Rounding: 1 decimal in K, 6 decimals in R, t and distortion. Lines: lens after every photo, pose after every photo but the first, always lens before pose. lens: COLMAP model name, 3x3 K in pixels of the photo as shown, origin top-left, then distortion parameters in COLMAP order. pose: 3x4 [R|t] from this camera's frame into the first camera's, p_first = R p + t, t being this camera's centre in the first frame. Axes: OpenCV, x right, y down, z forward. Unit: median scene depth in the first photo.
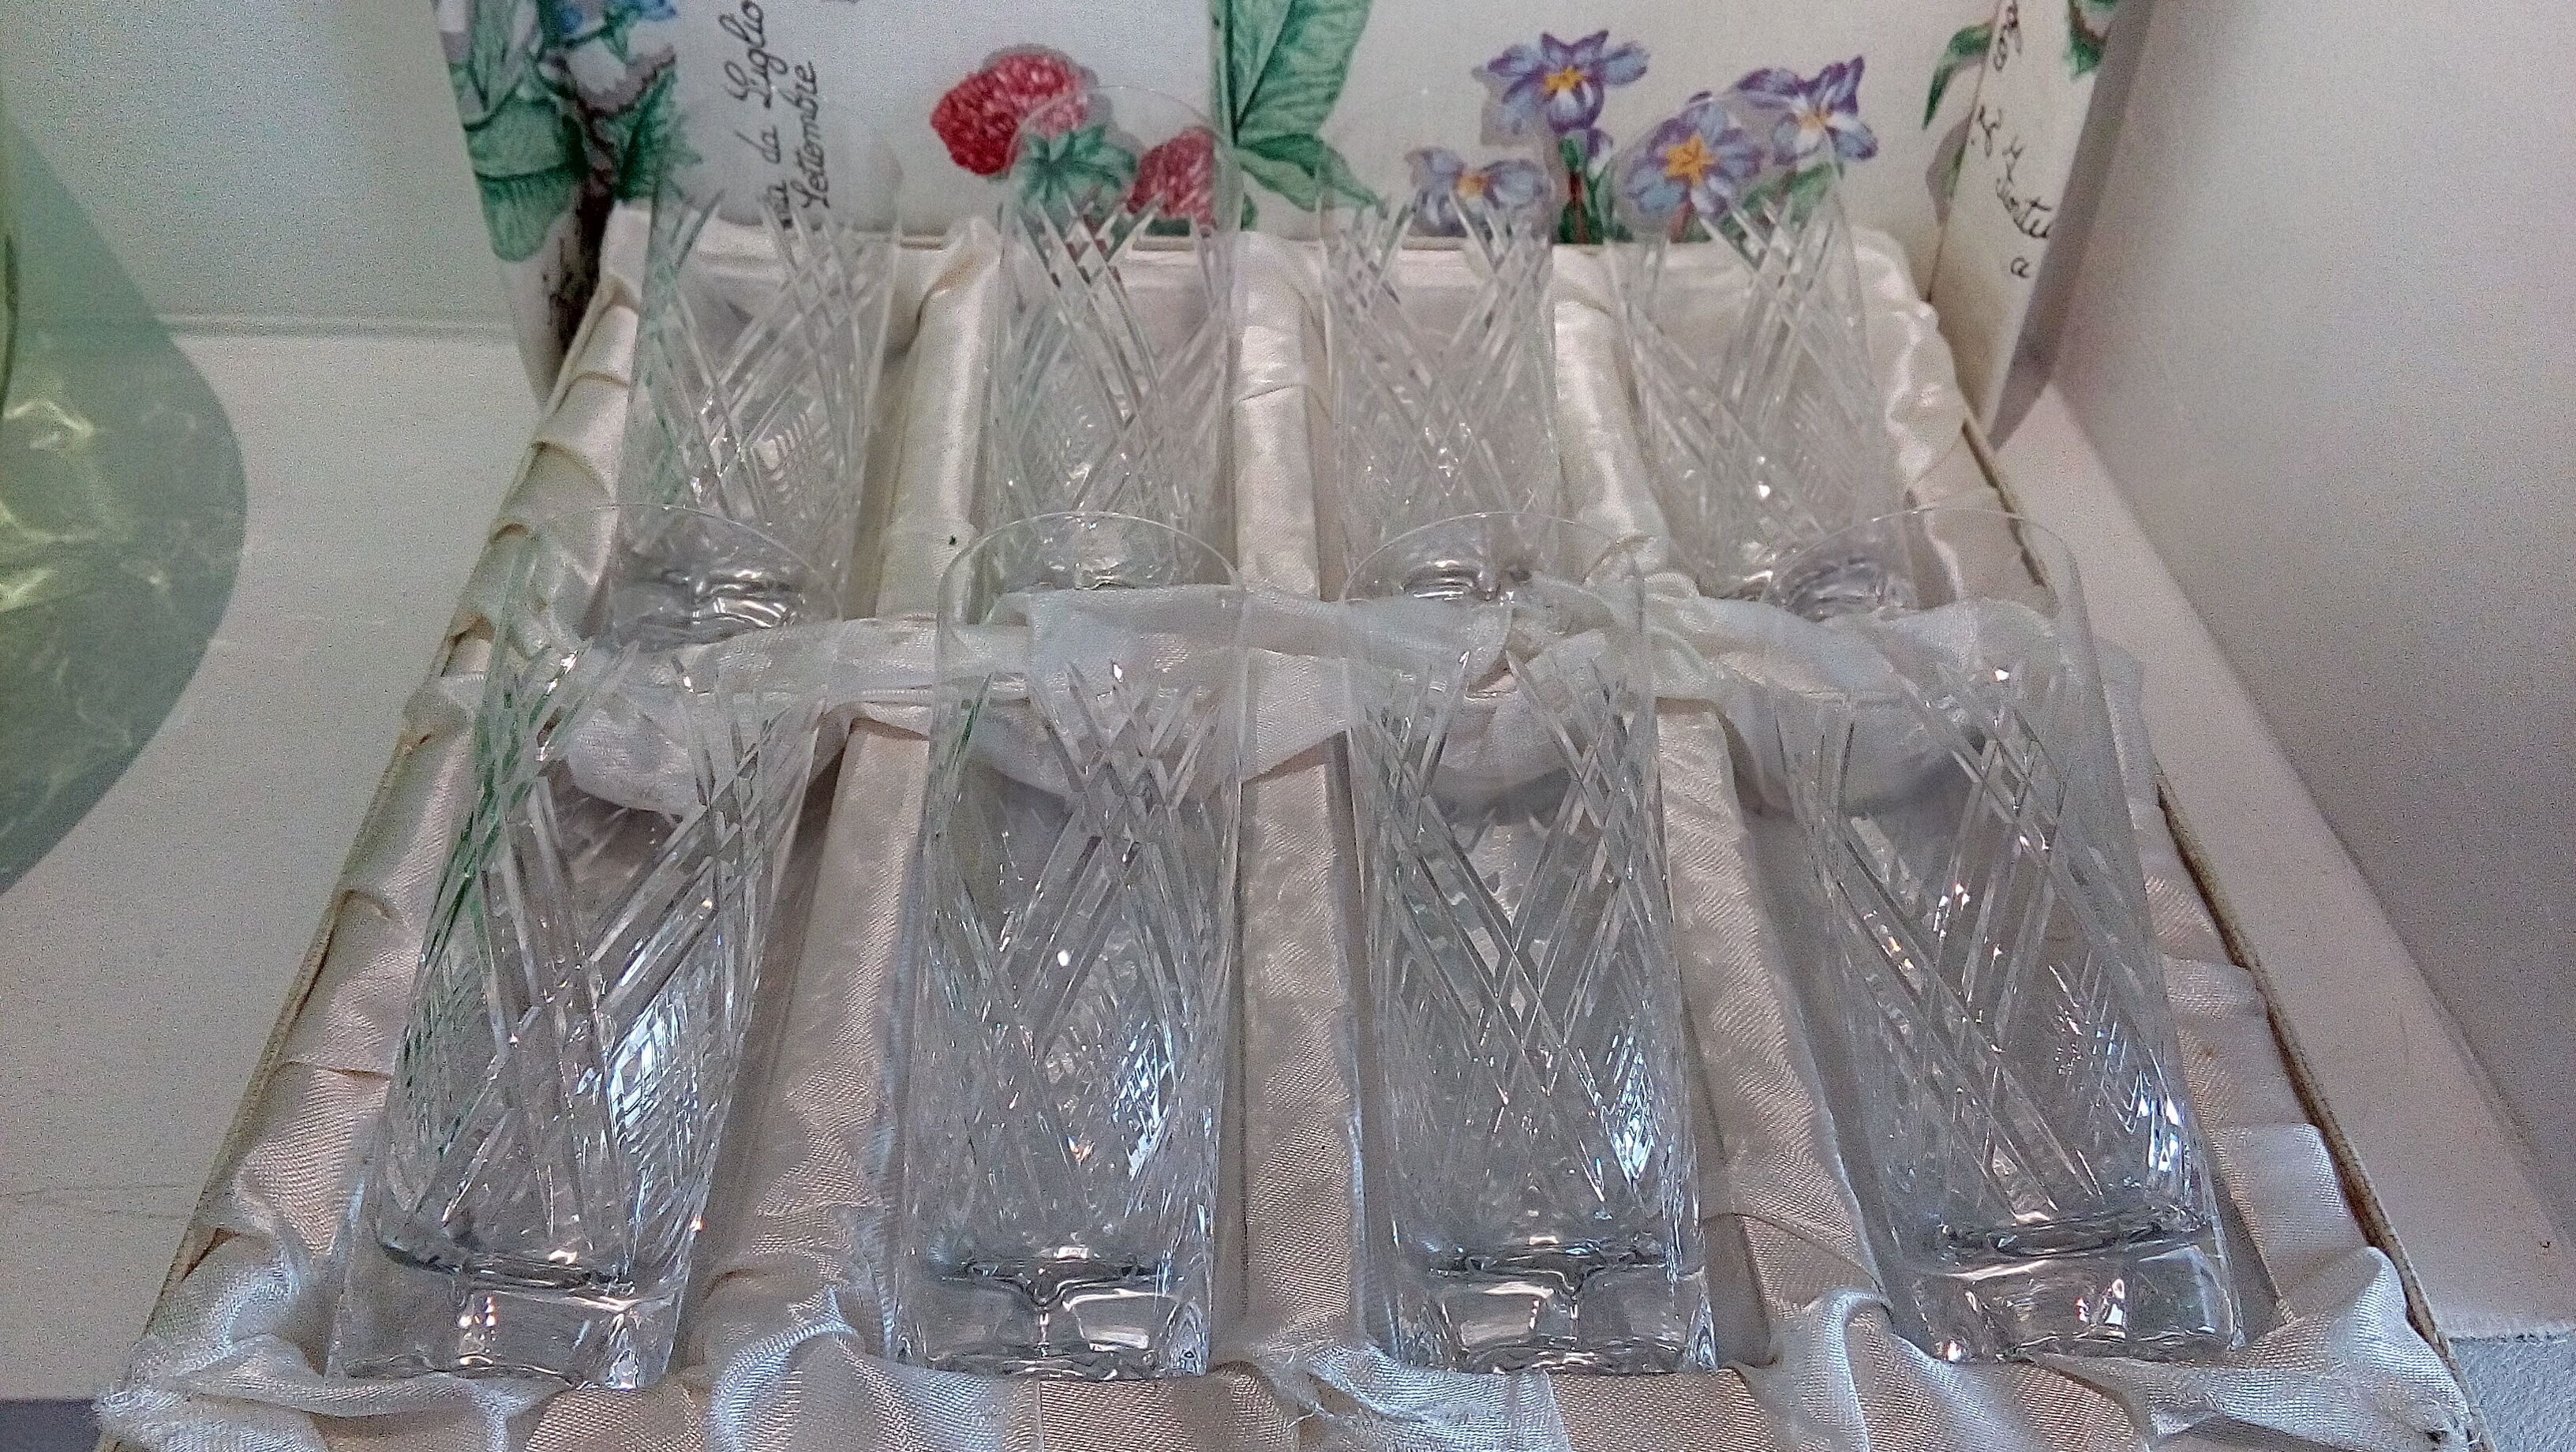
lens RADIAL K [[2039.4, 0, 1272.4], [0, 2039.4, 742.6], [0, 0, 1]] dist [0.089256, -0.012750]
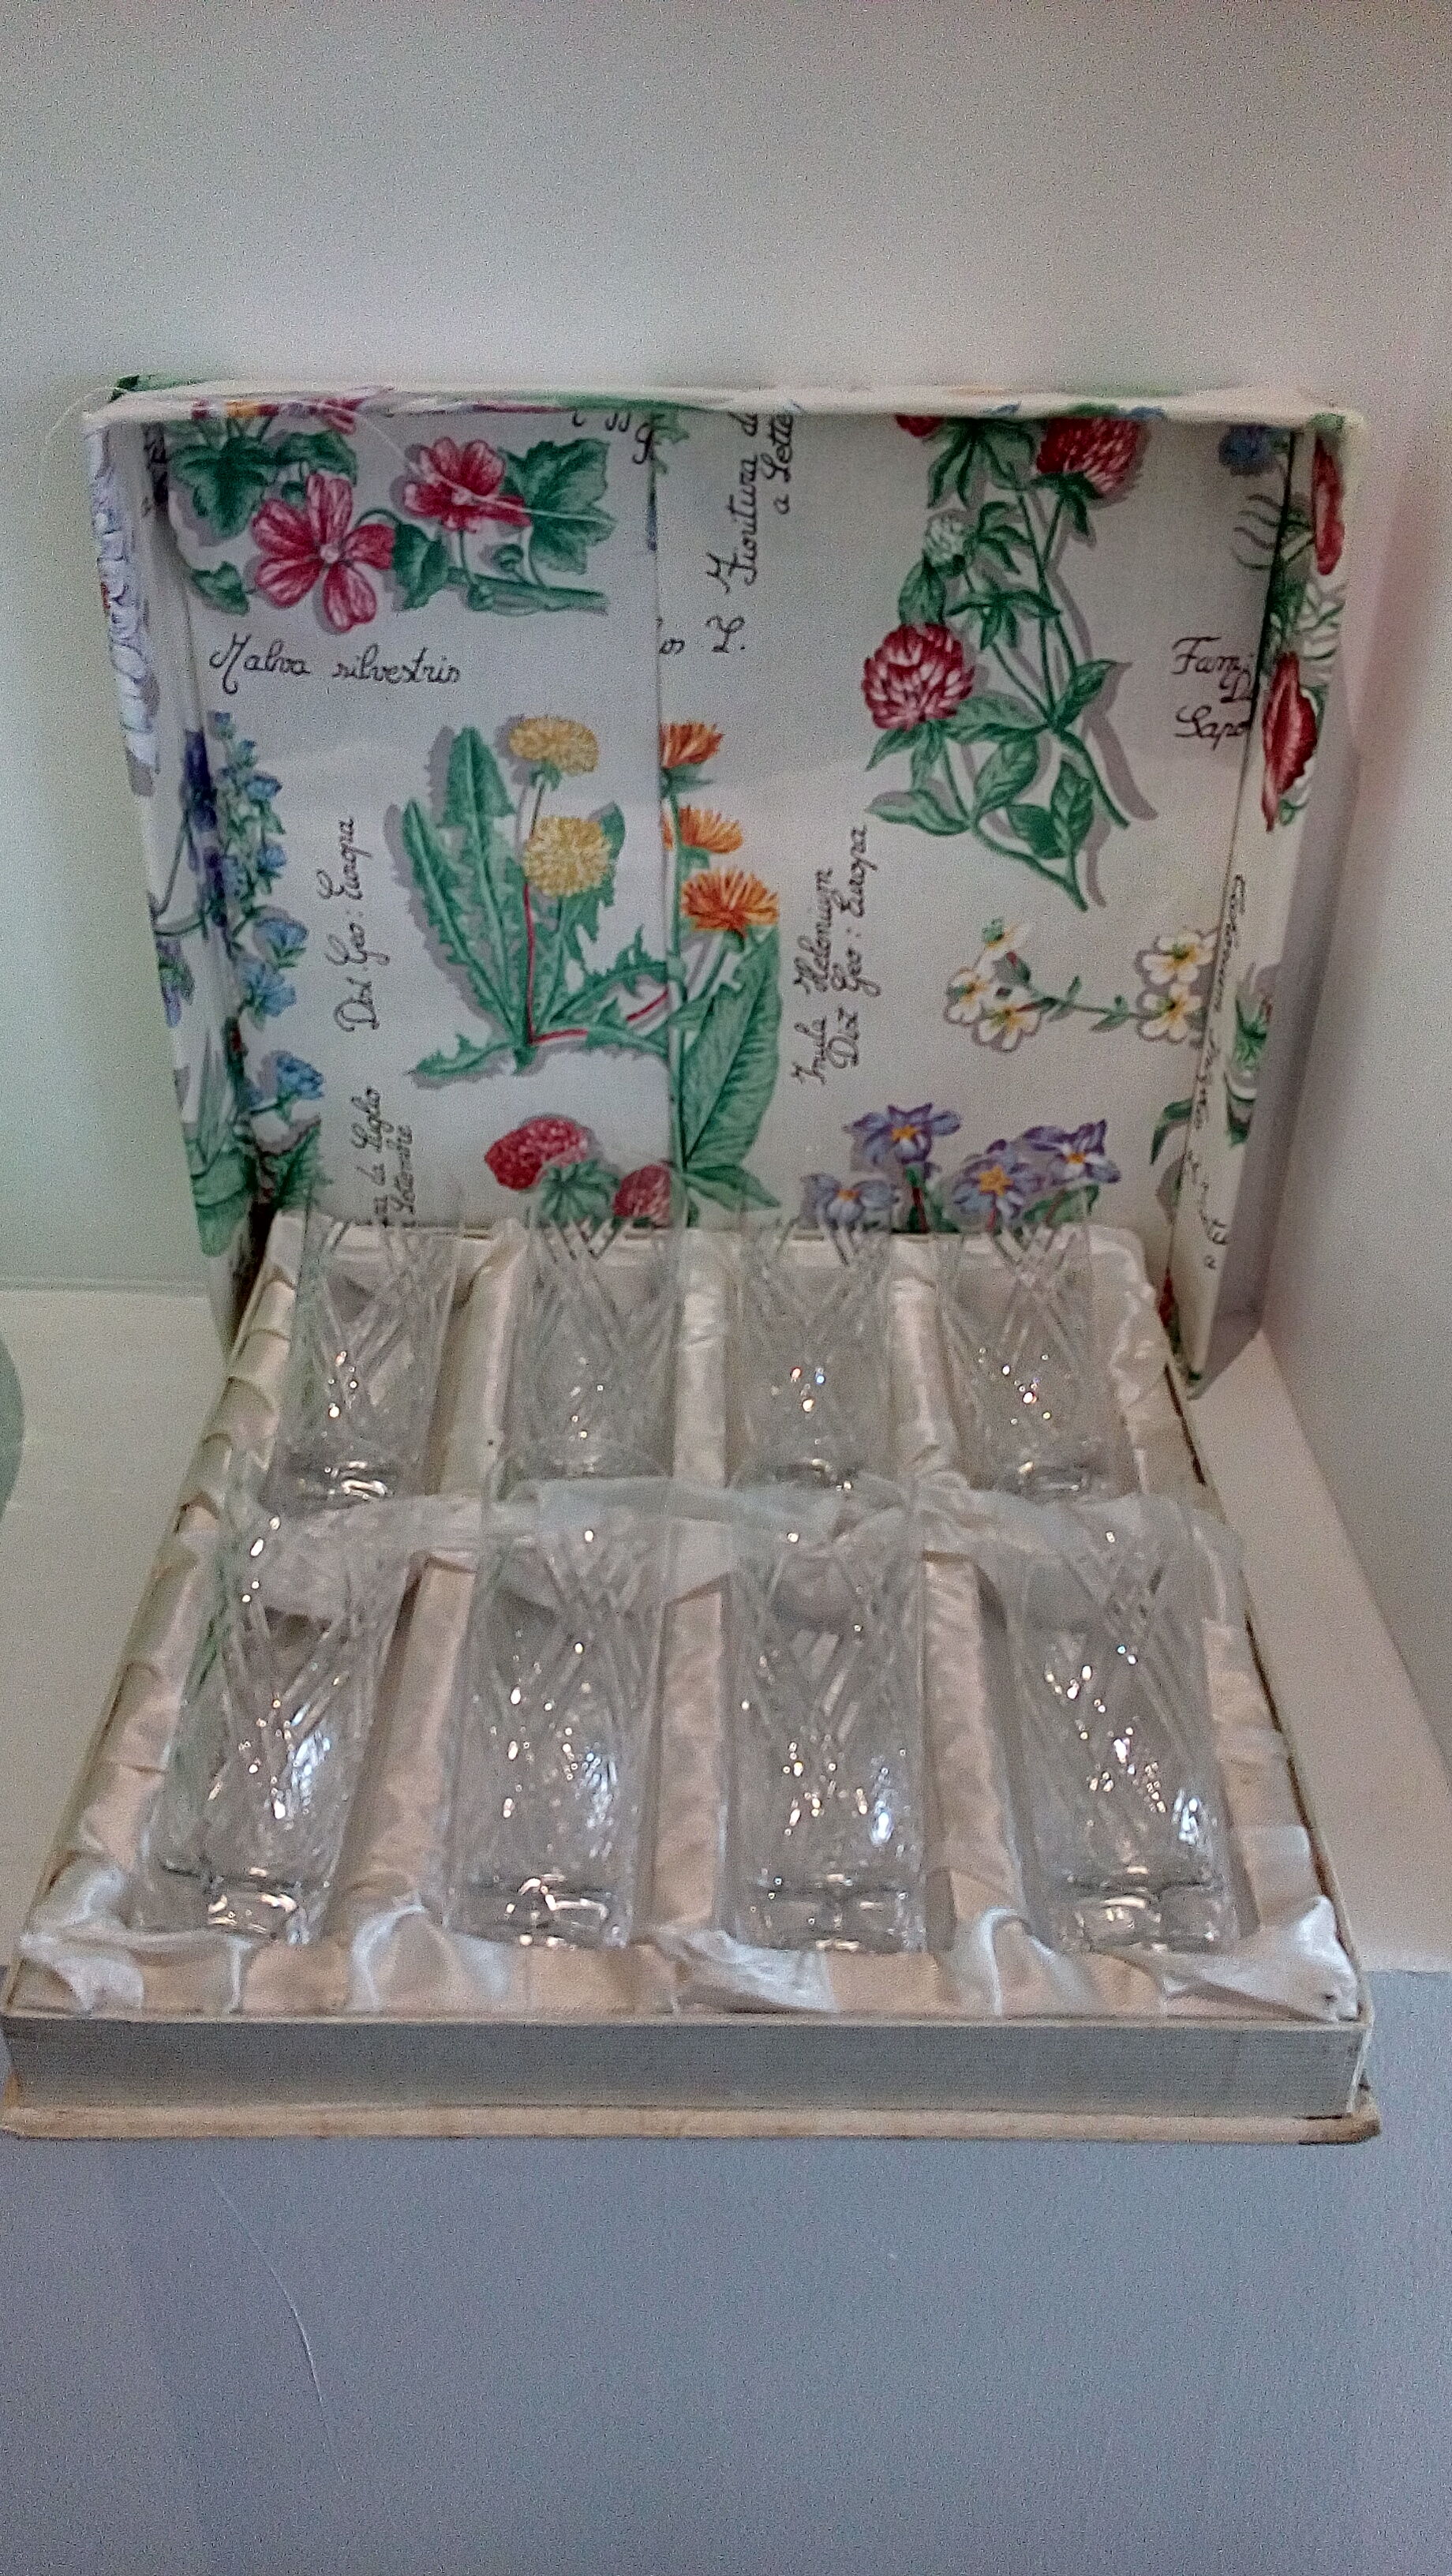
lens RADIAL K [[2039.4, 0, 716.4], [0, 2039.4, 1295.3], [0, 0, 1]] dist [0.089256, -0.012750]
pose [[0.999426, 0.011295, -0.031952, 0.067563], [-0.015389, 0.991269, -0.130956, -0.009964], [0.030194, 0.131373, 0.990873, -0.580852]]
